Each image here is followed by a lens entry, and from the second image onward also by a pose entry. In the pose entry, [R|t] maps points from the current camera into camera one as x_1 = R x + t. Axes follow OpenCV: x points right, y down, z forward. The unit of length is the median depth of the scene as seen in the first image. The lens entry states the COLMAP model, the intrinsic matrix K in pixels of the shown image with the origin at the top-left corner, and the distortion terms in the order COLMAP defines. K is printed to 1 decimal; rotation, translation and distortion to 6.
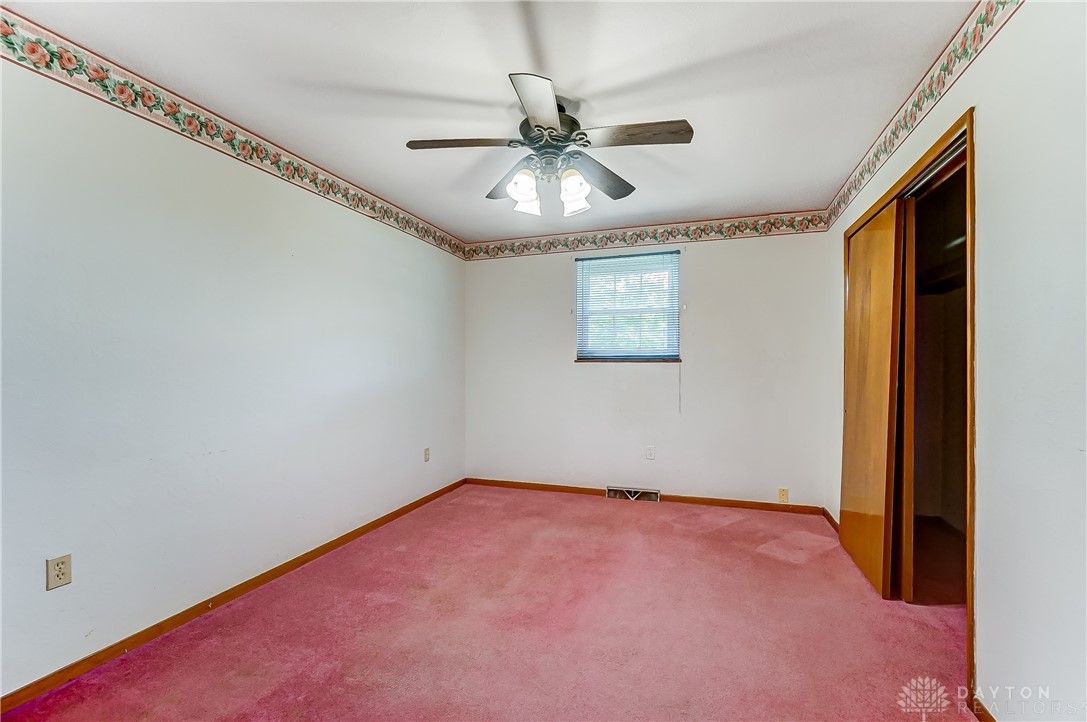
lens RADIAL K [[471.3, 0, 544.7], [0, 471.3, 363.0], [0, 0, 1]] dist [-0.003148, 0.001082]
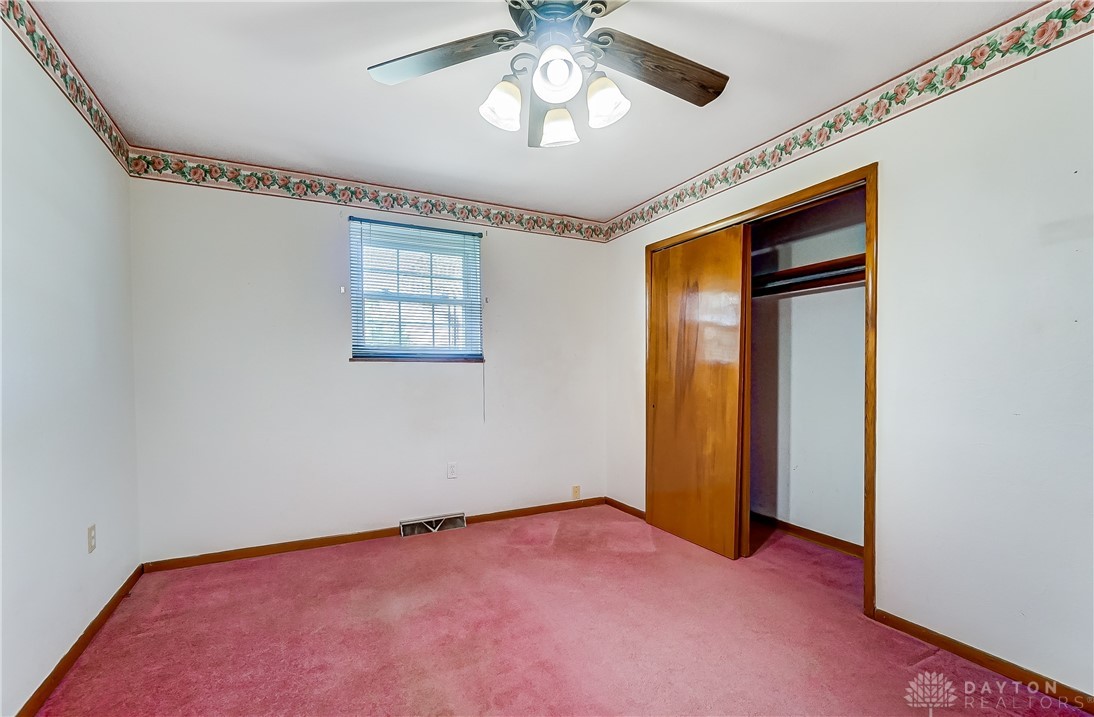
lens RADIAL K [[486.4, 0, 548.1], [0, 486.4, 381.3], [0, 0, 1]] dist [-0.002600, 0.000393]
pose [[0.693370, -0.014330, 0.720439, -0.286503], [-0.001403, 0.999773, 0.021236, 0.014245], [-0.720580, -0.015735, 0.693193, 0.292335]]
